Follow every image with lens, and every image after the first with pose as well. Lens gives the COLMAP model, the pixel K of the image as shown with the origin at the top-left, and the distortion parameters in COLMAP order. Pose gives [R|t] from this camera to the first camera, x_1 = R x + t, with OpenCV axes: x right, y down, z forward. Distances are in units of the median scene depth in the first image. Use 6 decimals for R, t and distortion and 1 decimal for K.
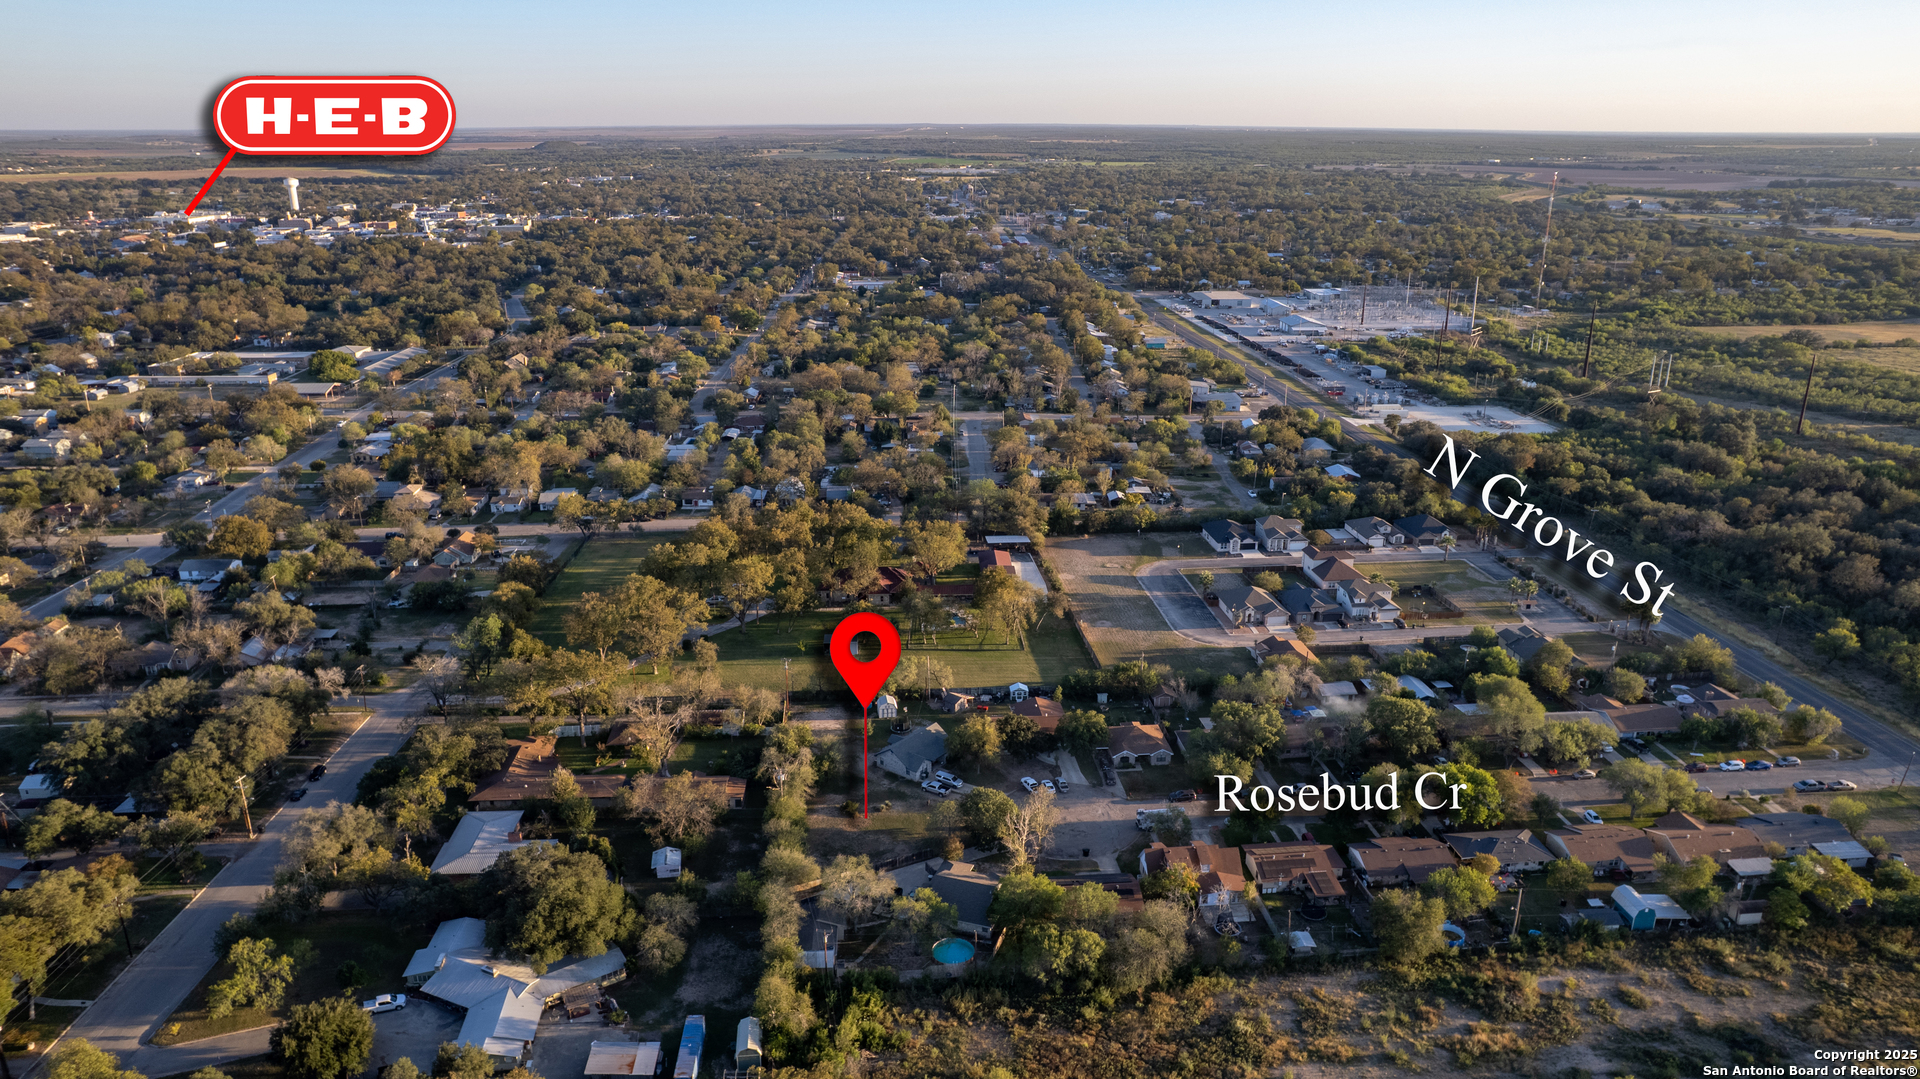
lens RADIAL K [[1256.8, 0, 960.0], [0, 1256.8, 539.5], [0, 0, 1]] dist [-0.093800, 0.083423]
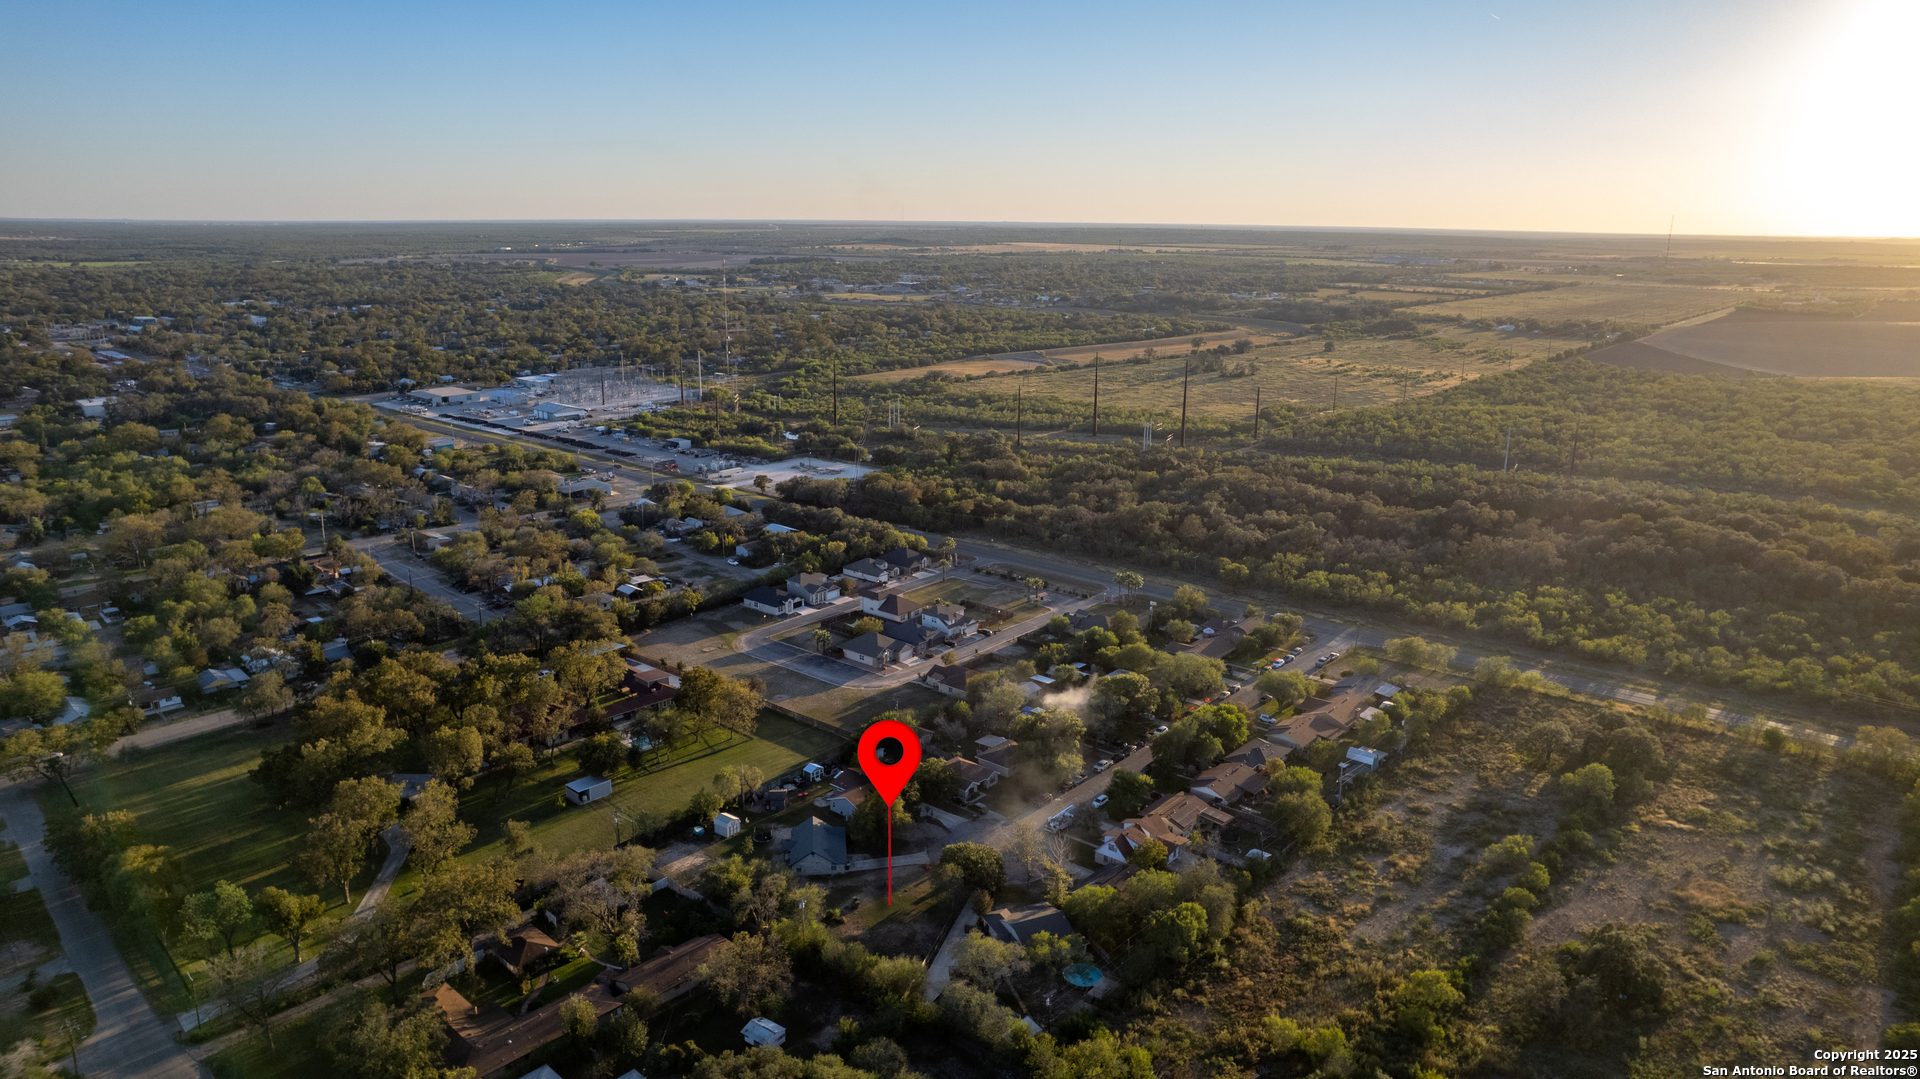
lens RADIAL K [[1215.9, 0, 955.8], [0, 1215.9, 546.7], [0, 0, 1]] dist [-0.061835, 0.045752]
pose [[0.720451, -0.176435, 0.670687, -0.380822], [0.213118, 0.976625, 0.027986, -0.045390], [-0.659948, 0.122774, 0.741212, 0.131425]]
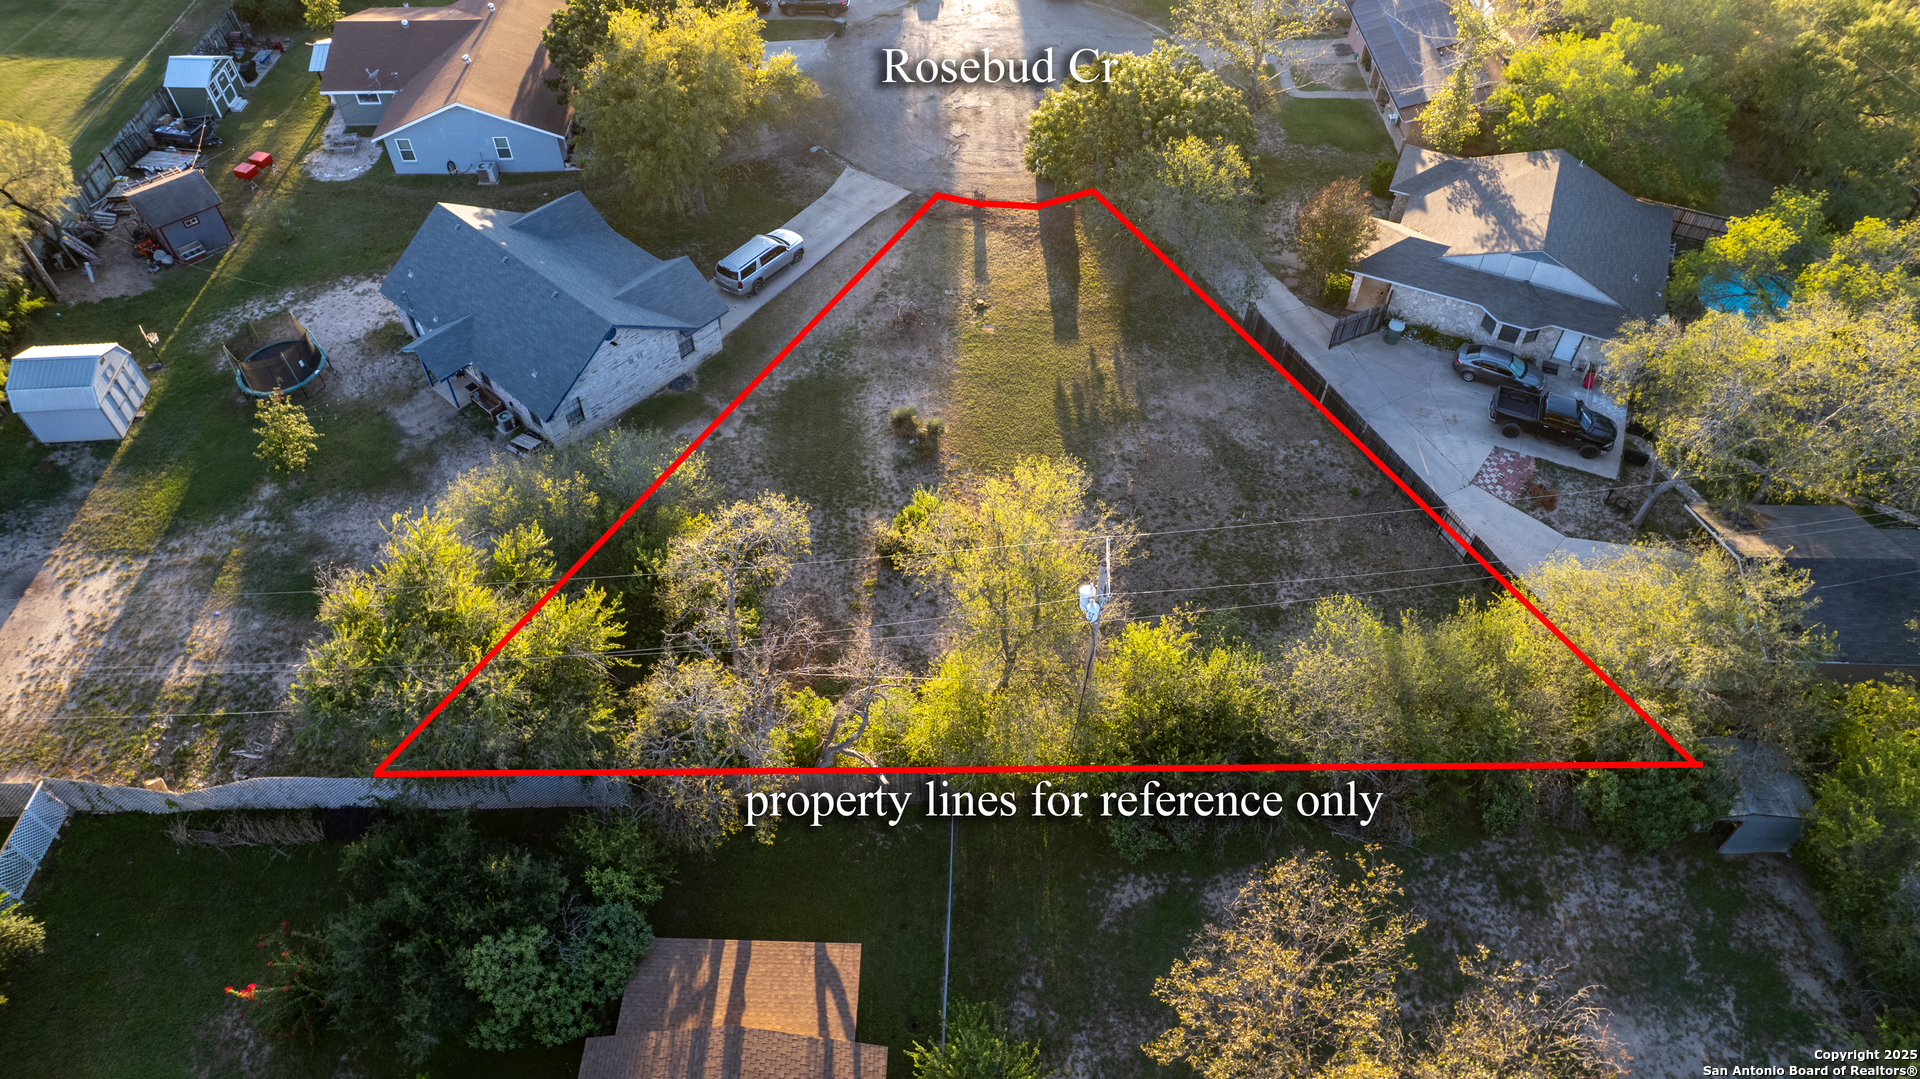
lens RADIAL K [[1215.9, 0, 955.8], [0, 1215.9, 546.7], [0, 0, 1]] dist [-0.061835, 0.045752]
pose [[0.083715, -0.757035, 0.647989, -0.150530], [0.311481, 0.637567, 0.704619, 0.038546], [-0.946558, 0.142849, 0.289176, 0.591917]]
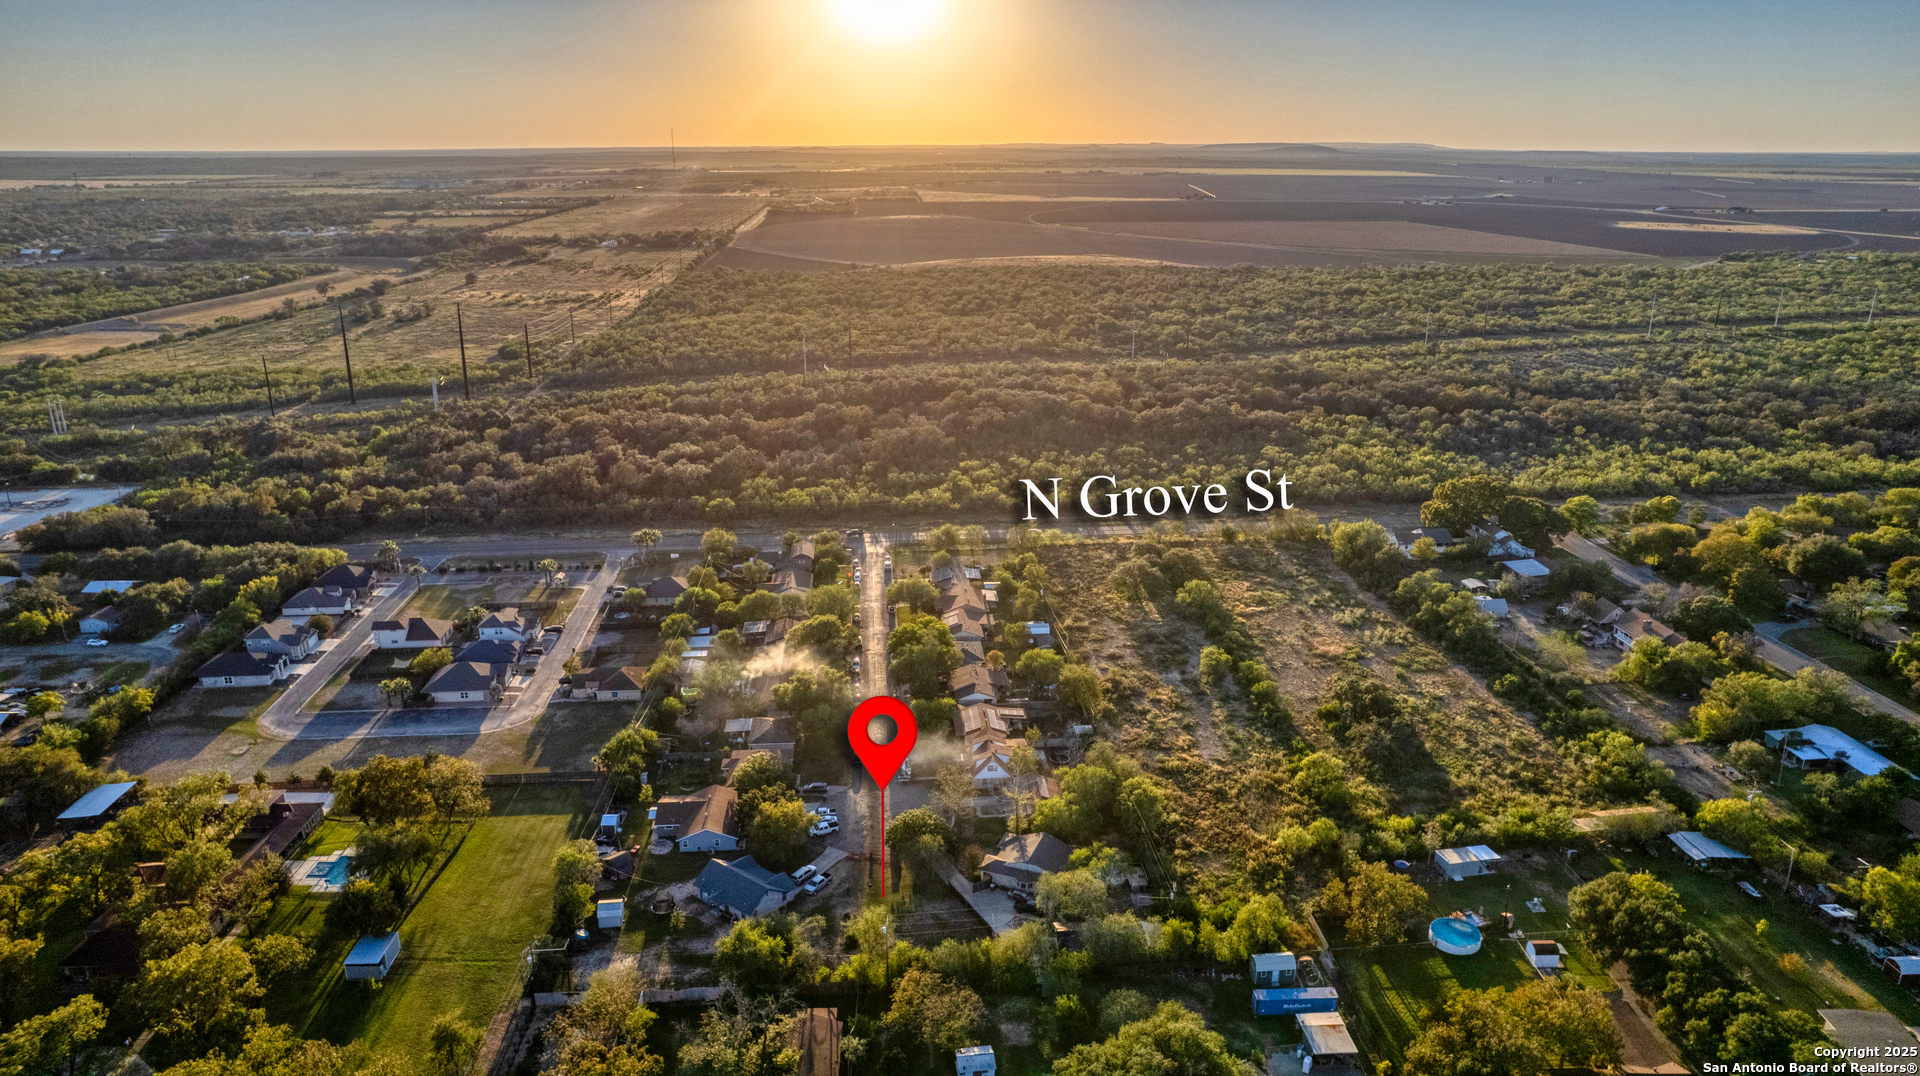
lens RADIAL K [[1240.5, 0, 960.0], [0, 1240.5, 538.0], [0, 0, 1]] dist [-0.065474, 0.053381]
pose [[0.029071, -0.307180, 0.951207, -0.518312], [0.319286, 0.904611, 0.282374, -0.161784], [-0.947212, 0.295498, 0.124376, 0.471507]]
